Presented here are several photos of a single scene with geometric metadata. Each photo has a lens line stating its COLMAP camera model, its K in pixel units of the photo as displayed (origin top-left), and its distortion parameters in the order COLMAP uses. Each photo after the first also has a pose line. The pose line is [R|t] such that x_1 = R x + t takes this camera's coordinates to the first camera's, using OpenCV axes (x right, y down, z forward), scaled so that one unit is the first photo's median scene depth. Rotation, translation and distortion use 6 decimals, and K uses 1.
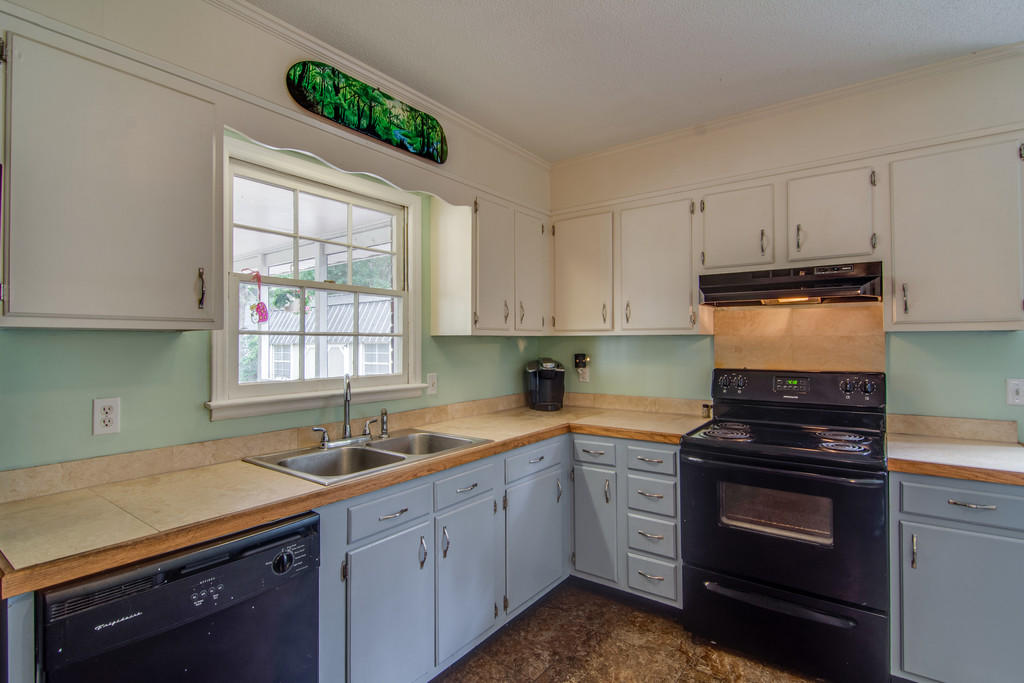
lens RADIAL K [[501.5, 0, 509.9], [0, 501.5, 336.7], [0, 0, 1]] dist [0.001537, -0.000064]
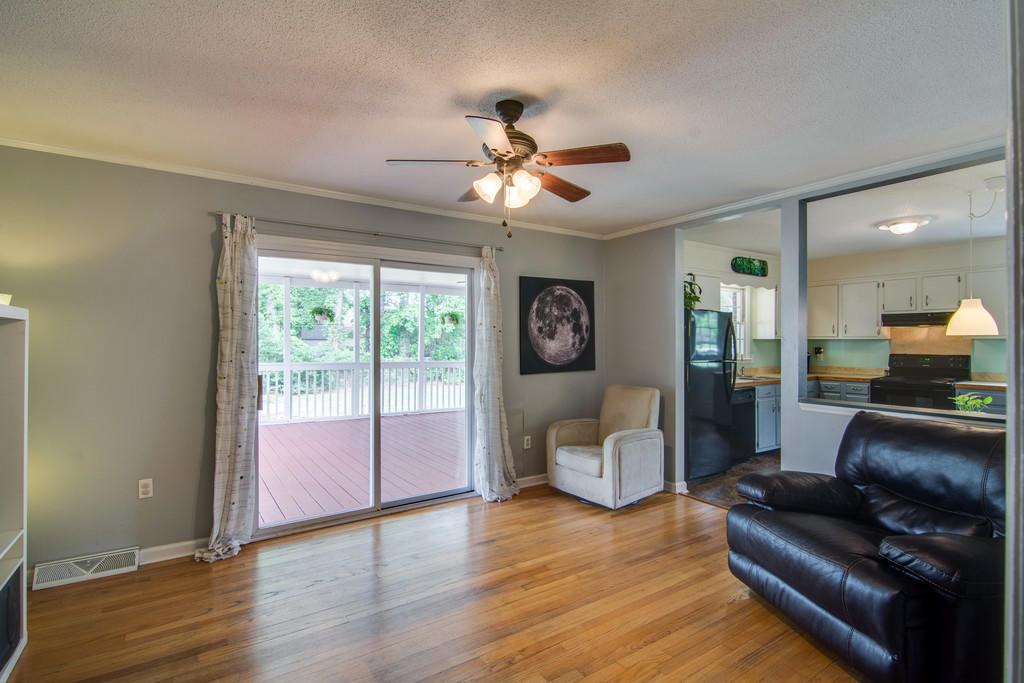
lens RADIAL K [[501.5, 0, 509.9], [0, 501.5, 336.7], [0, 0, 1]] dist [0.001537, -0.000064]
pose [[0.944411, 0.002509, -0.328756, -0.538834], [-0.000611, 0.999983, 0.005878, -0.030744], [0.328765, -0.005351, 0.944396, -1.955549]]
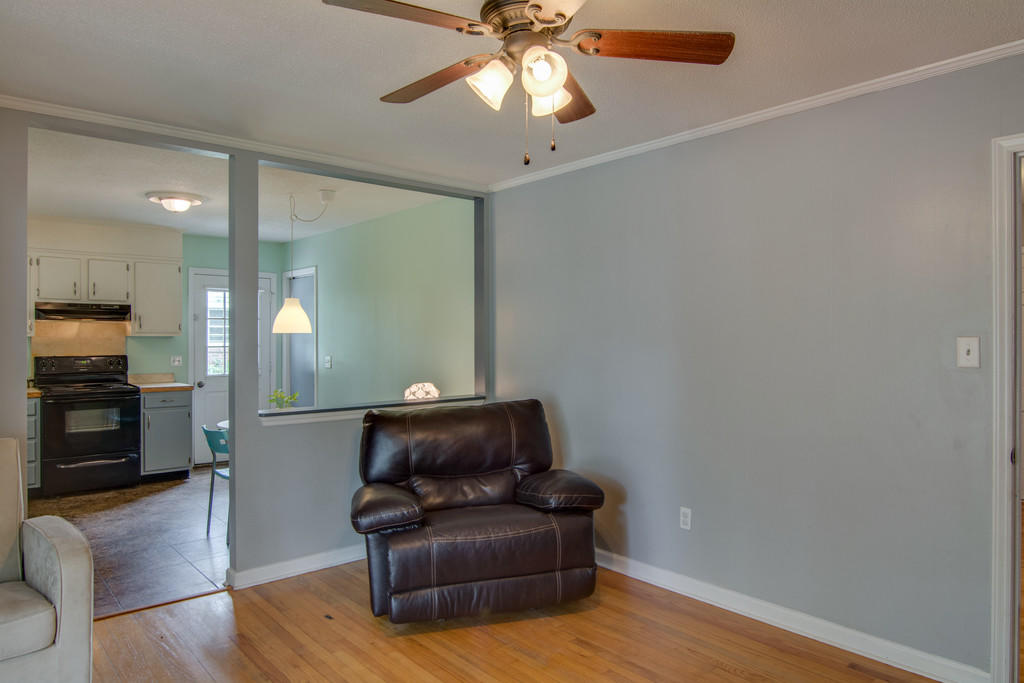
lens RADIAL K [[697.3, 0, 508.7], [0, 697.3, 339.3], [0, 0, 1]] dist [-0.005025, -0.004416]
pose [[0.236118, 0.000841, 0.971724, -1.669594], [-0.011664, 0.999930, 0.001969, -0.020476], [-0.971654, -0.011799, 0.236112, -1.222027]]
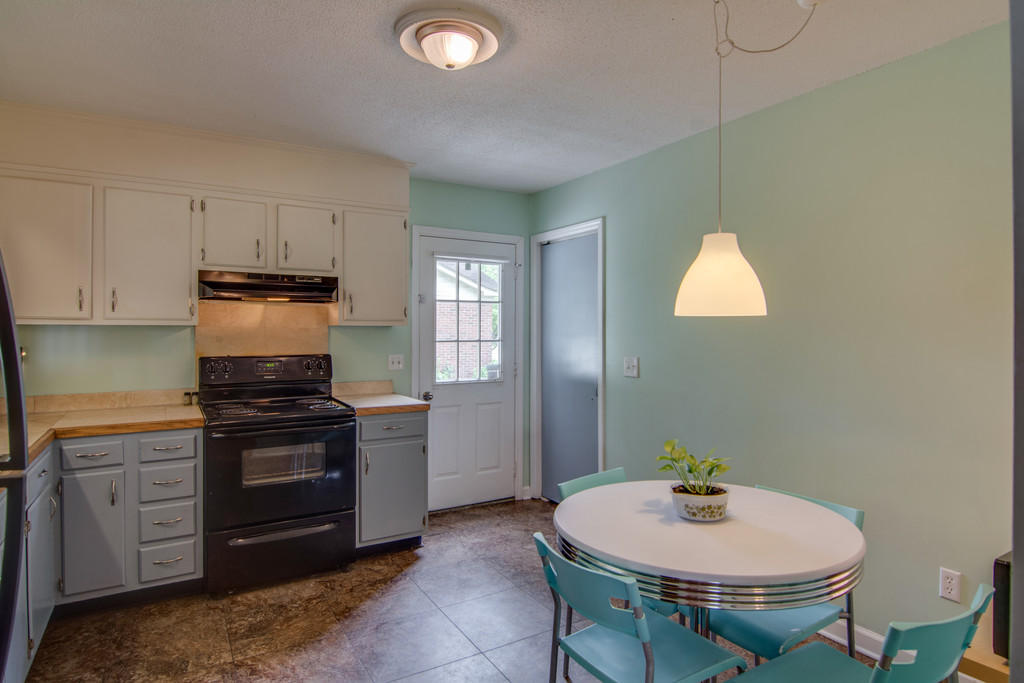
lens RADIAL K [[586.3, 0, 509.0], [0, 586.3, 332.3], [0, 0, 1]] dist [-0.005022, -0.001271]
pose [[0.385121, 0.000961, 0.922866, -0.558784], [-0.012787, 0.999909, 0.004295, -0.004219], [-0.922777, -0.013455, 0.385098, -0.097711]]
